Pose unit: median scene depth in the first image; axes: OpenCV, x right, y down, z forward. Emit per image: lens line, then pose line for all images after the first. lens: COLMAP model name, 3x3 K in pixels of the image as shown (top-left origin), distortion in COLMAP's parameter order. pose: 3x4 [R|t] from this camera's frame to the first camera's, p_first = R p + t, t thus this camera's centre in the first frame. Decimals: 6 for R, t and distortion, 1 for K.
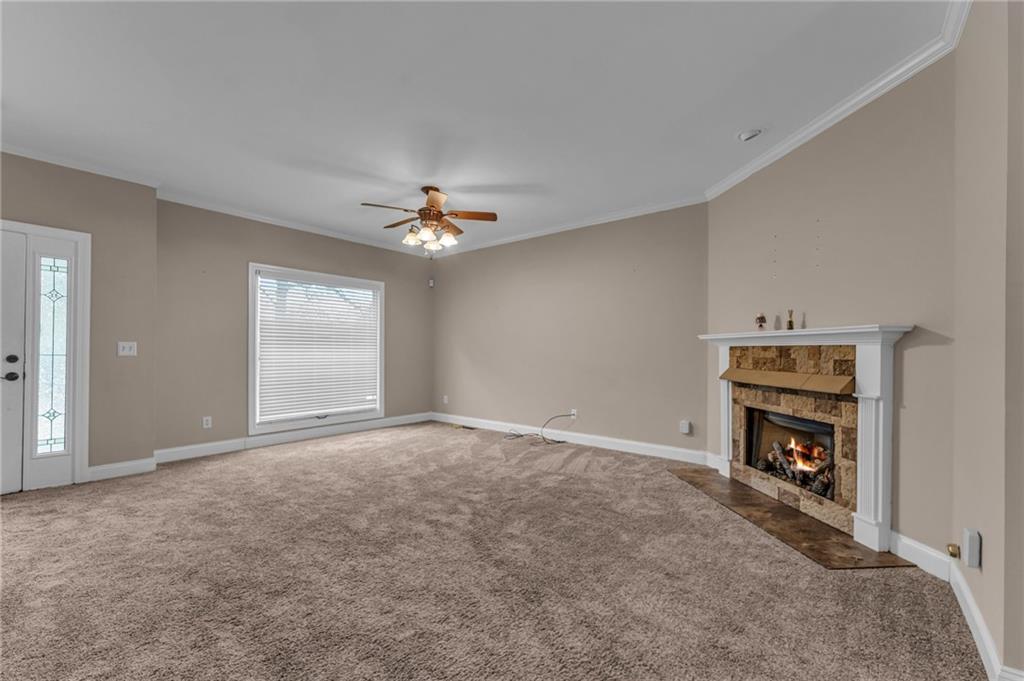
lens RADIAL K [[431.5, 0, 505.4], [0, 431.5, 351.0], [0, 0, 1]] dist [0.002450, 0.000215]
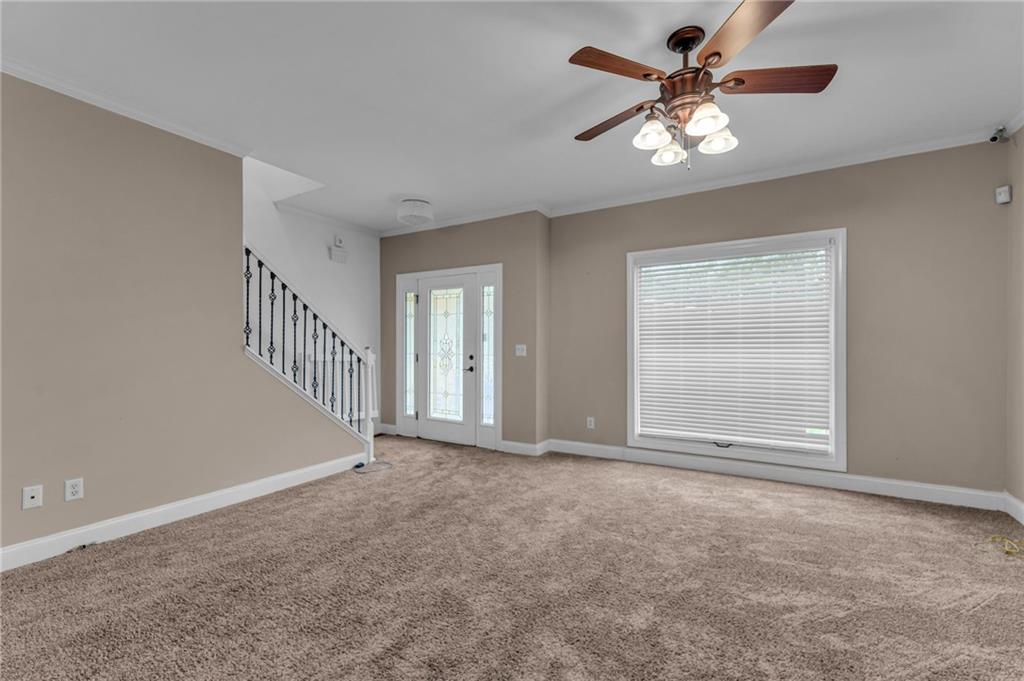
lens RADIAL K [[431.5, 0, 510.1], [0, 431.5, 341.5], [0, 0, 1]] dist [0.002450, 0.000215]
pose [[0.144637, -0.015720, -0.989360, 0.335063], [0.006239, 0.999868, -0.014974, -0.012288], [0.989465, -0.004007, 0.144716, 0.811524]]
